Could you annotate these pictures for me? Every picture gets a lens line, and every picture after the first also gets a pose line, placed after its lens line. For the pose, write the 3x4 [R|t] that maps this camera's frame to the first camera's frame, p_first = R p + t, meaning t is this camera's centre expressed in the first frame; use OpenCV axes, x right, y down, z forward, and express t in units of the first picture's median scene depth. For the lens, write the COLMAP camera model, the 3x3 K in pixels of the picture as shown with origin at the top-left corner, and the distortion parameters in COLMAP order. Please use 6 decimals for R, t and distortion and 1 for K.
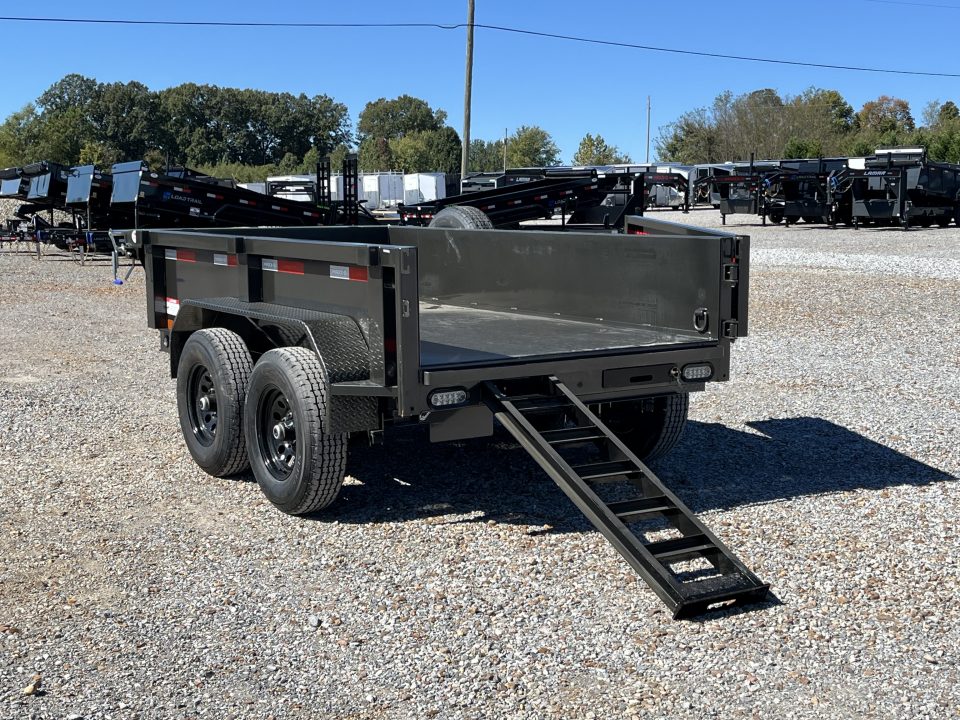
lens RADIAL K [[1324.0, 0, 476.3], [0, 1324.0, 376.2], [0, 0, 1]] dist [0.125981, -0.447781]
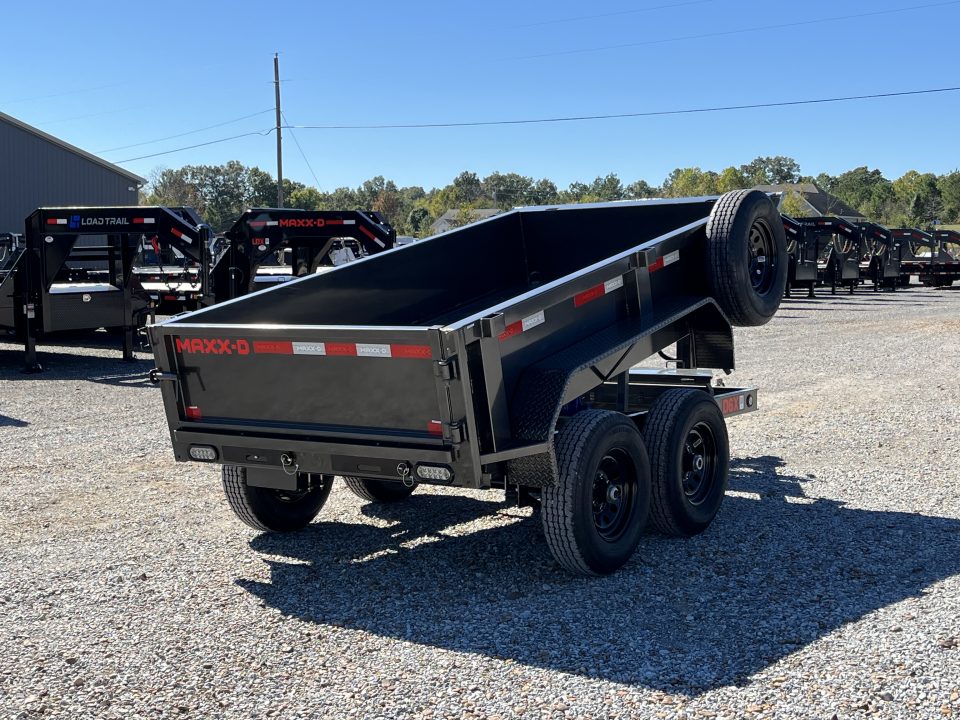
lens RADIAL K [[1306.3, 0, 467.4], [0, 1306.3, 362.4], [0, 0, 1]] dist [0.122624, -0.424598]
pose [[0.380866, 0.065658, -0.922296, 0.900985], [-0.105701, 0.994028, 0.027115, -0.088511], [0.918569, 0.087160, 0.385531, 0.616361]]
